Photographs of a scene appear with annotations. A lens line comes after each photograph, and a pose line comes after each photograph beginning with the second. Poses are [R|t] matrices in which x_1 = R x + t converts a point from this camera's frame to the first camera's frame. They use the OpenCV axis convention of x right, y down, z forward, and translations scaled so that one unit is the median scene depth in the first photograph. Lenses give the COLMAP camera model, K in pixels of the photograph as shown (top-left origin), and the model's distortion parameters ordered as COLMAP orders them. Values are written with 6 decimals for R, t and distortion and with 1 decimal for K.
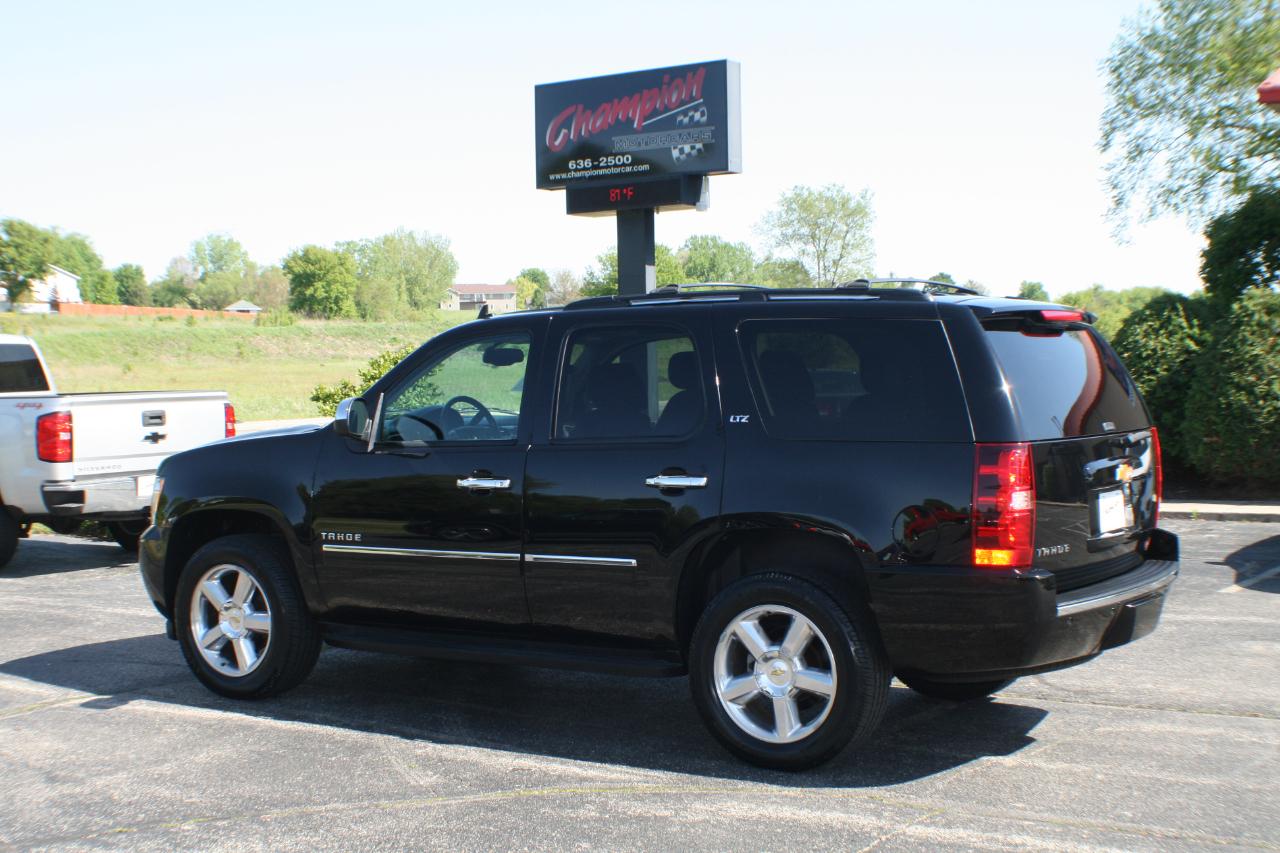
lens RADIAL K [[1802.9, 0, 639.4], [0, 1802.9, 493.6], [0, 0, 1]] dist [-0.157857, 0.034865]
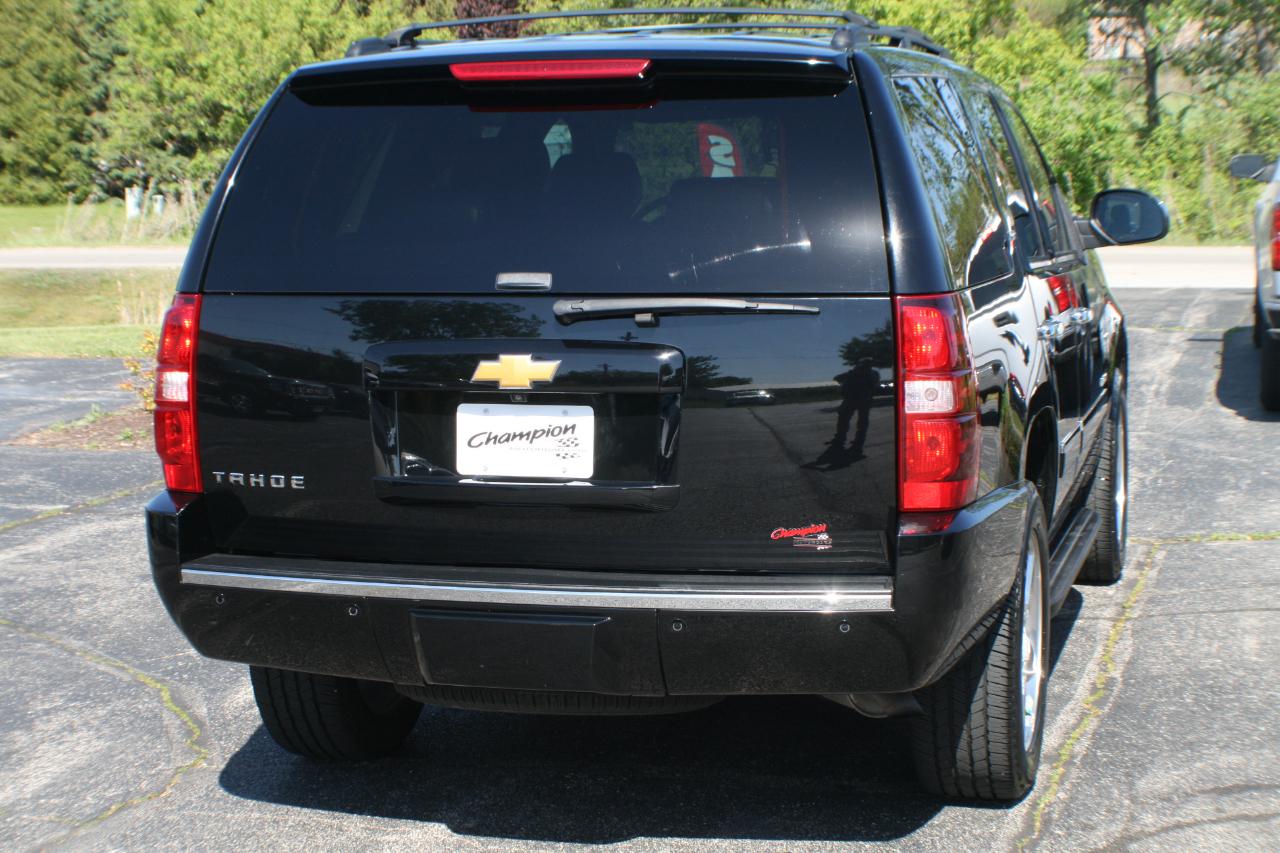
lens RADIAL K [[2366.7, 0, 640.9], [0, 2366.7, 475.4], [0, 0, 1]] dist [-0.117503, -0.043926]
pose [[0.294714, 0.136390, -0.945802, 0.352641], [-0.058404, 0.990482, 0.124635, -0.026124], [0.953799, 0.018507, 0.299875, 0.309394]]
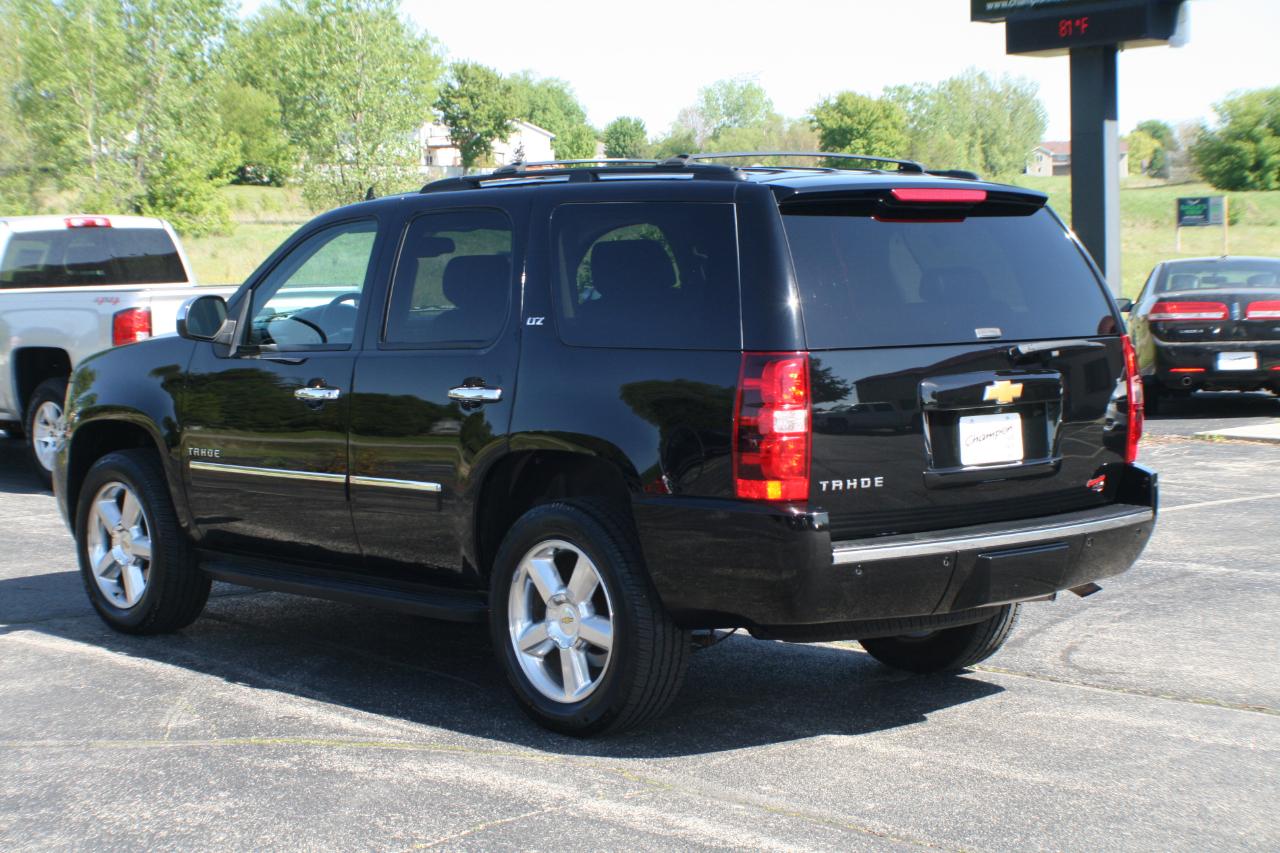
lens RADIAL K [[2366.7, 0, 640.9], [0, 2366.7, 475.4], [0, 0, 1]] dist [-0.117503, -0.043926]
pose [[0.961674, 0.024188, -0.273125, 0.151685], [-0.017474, 0.999483, 0.026990, 0.000114], [0.273637, -0.021183, 0.961600, -0.023944]]
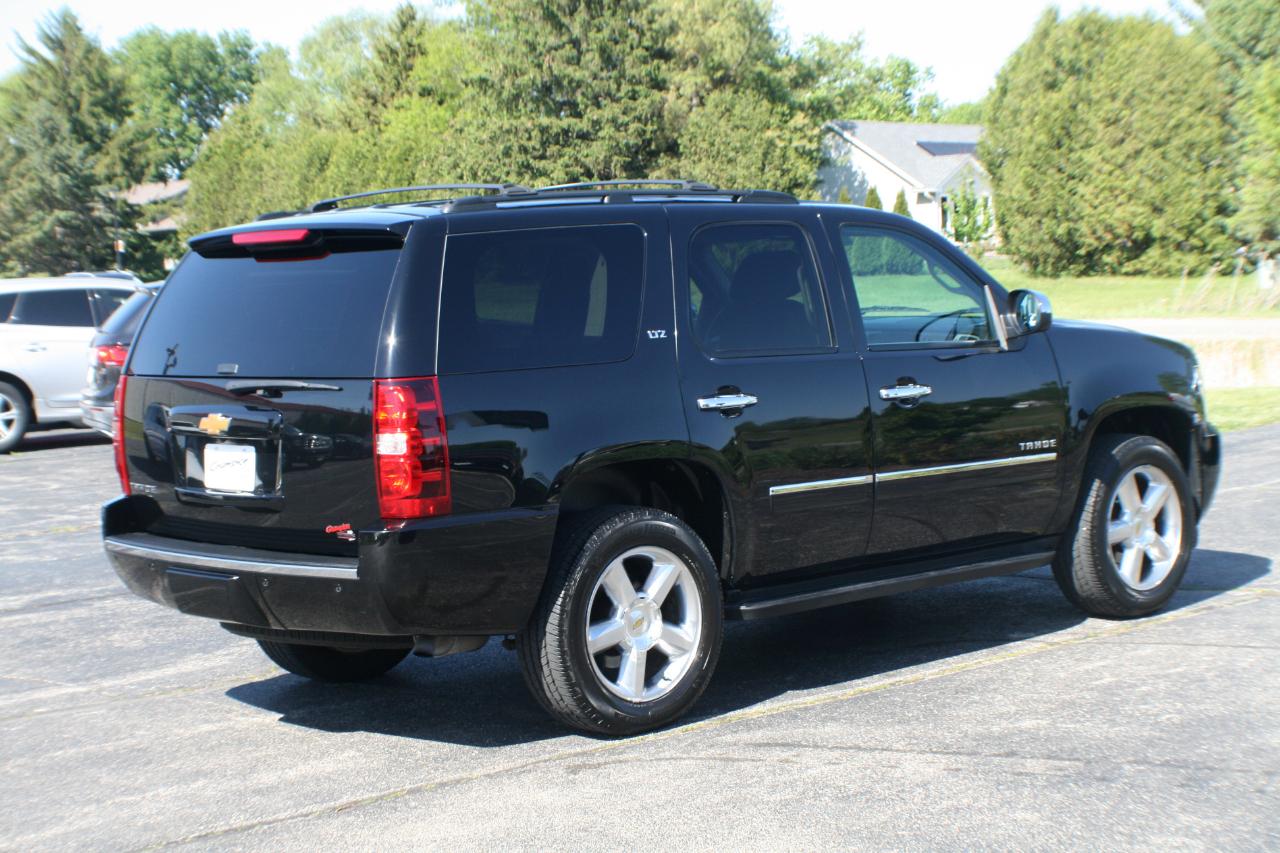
lens RADIAL K [[2366.7, 0, 640.9], [0, 2366.7, 475.4], [0, 0, 1]] dist [-0.117503, -0.043926]
pose [[-0.252016, 0.110568, -0.961386, 0.490366], [-0.025867, 0.992327, 0.120908, -0.048292], [0.967377, 0.055339, -0.247222, 0.553092]]
